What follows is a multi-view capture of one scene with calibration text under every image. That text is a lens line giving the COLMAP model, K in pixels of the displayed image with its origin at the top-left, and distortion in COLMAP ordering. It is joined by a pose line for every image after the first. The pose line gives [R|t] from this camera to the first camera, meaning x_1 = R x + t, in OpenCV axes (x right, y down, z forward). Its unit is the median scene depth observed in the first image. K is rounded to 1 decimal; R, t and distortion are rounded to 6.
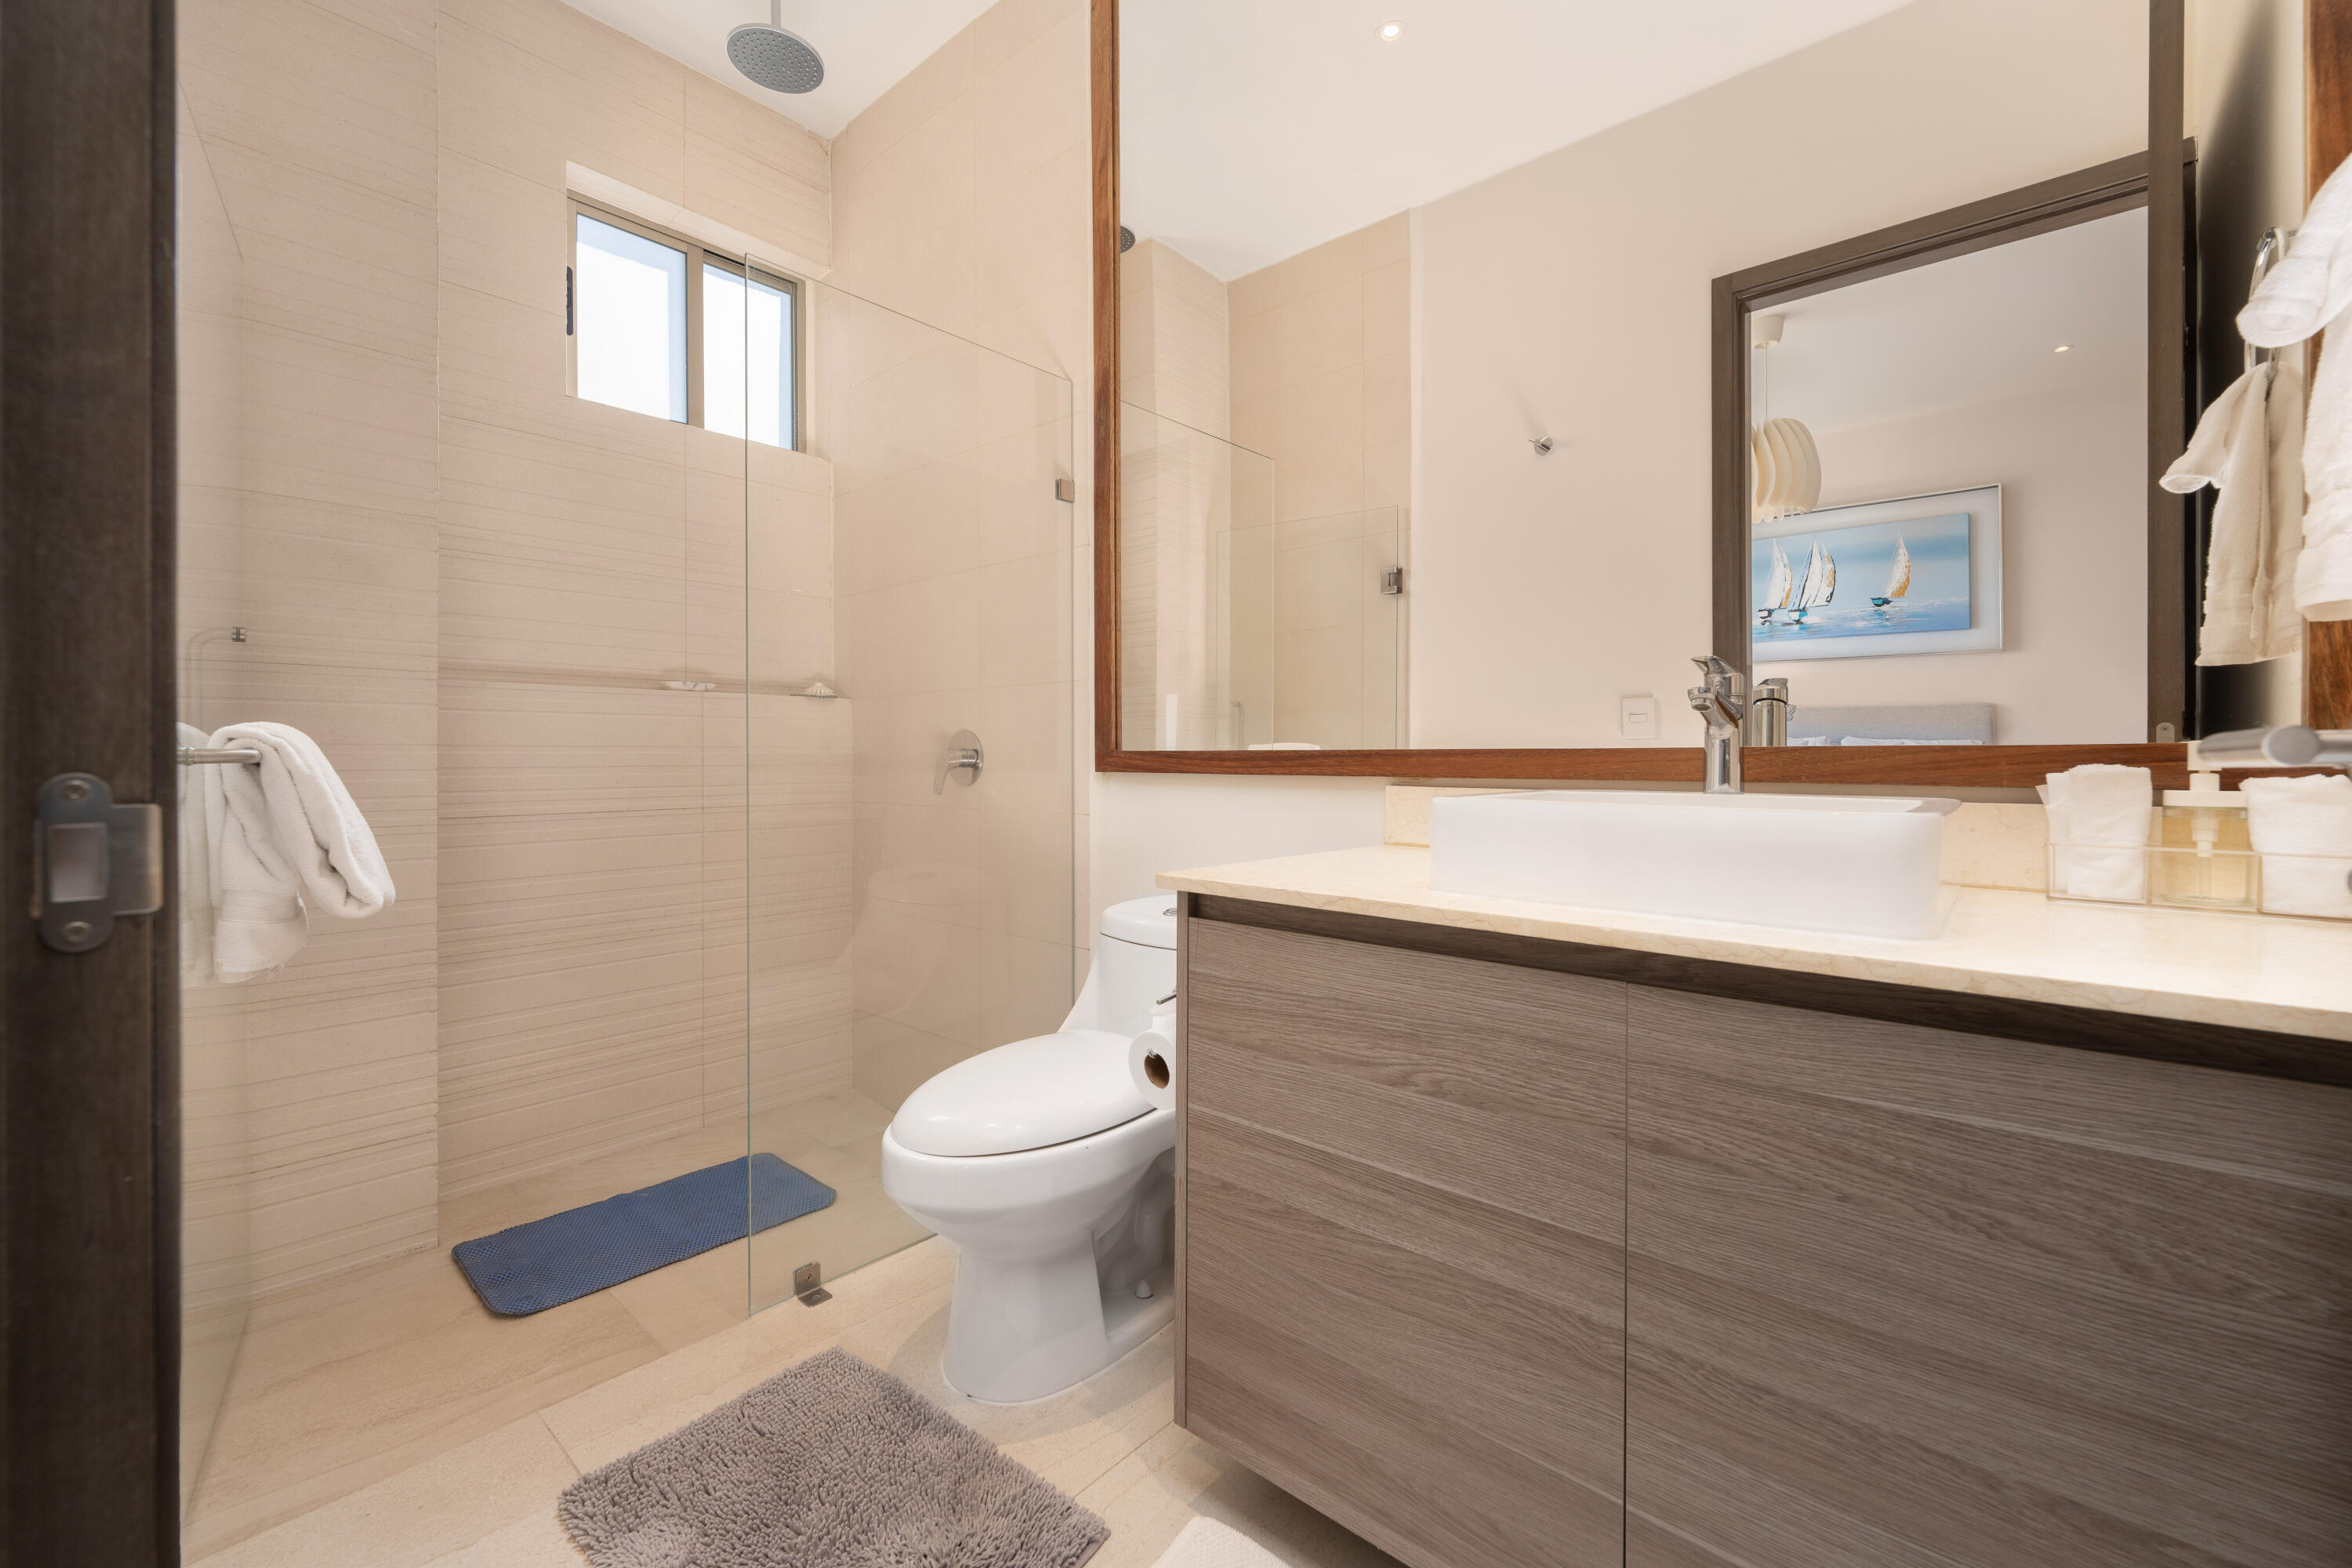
lens RADIAL K [[976.1, 0, 1172.1], [0, 976.1, 774.1], [0, 0, 1]] dist [-0.003506, -0.000181]
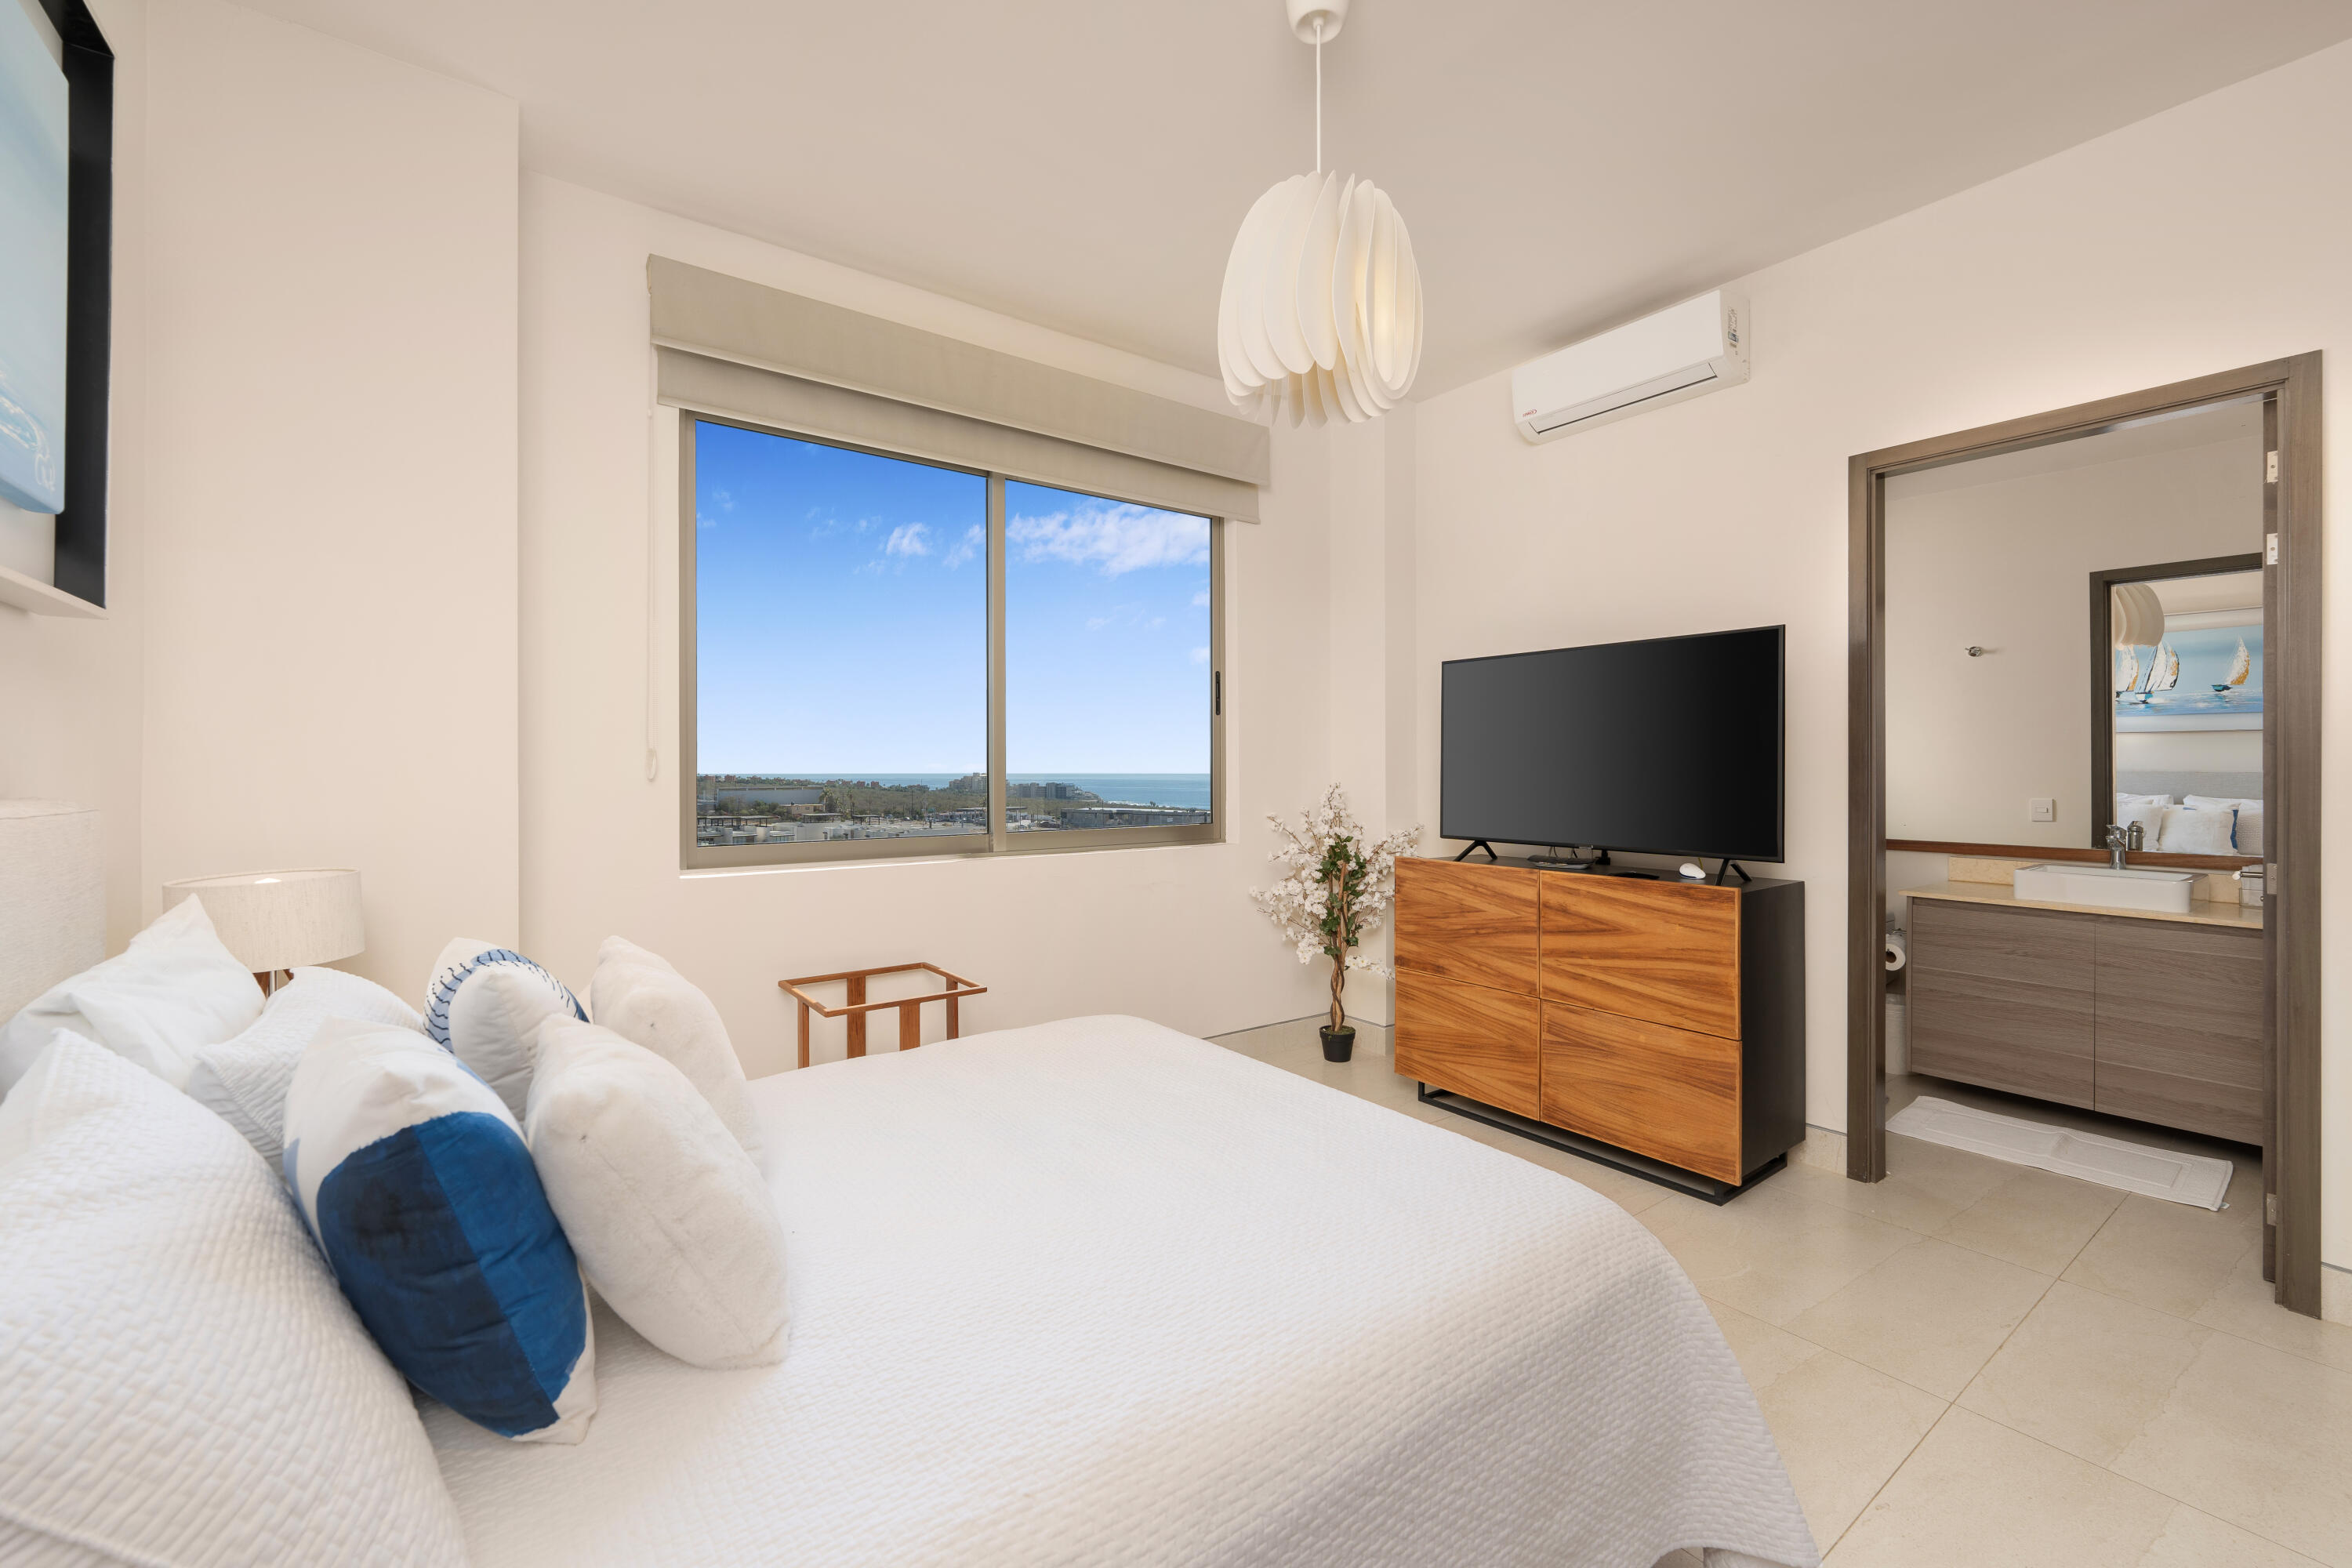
lens RADIAL K [[976.1, 0, 1171.1], [0, 976.1, 780.3], [0, 0, 1]] dist [-0.003506, -0.000181]
pose [[0.977262, 0.000376, -0.212037, -0.346387], [-0.001426, 0.999987, -0.004796, -0.048636], [0.212033, 0.004989, 0.977250, -0.534911]]
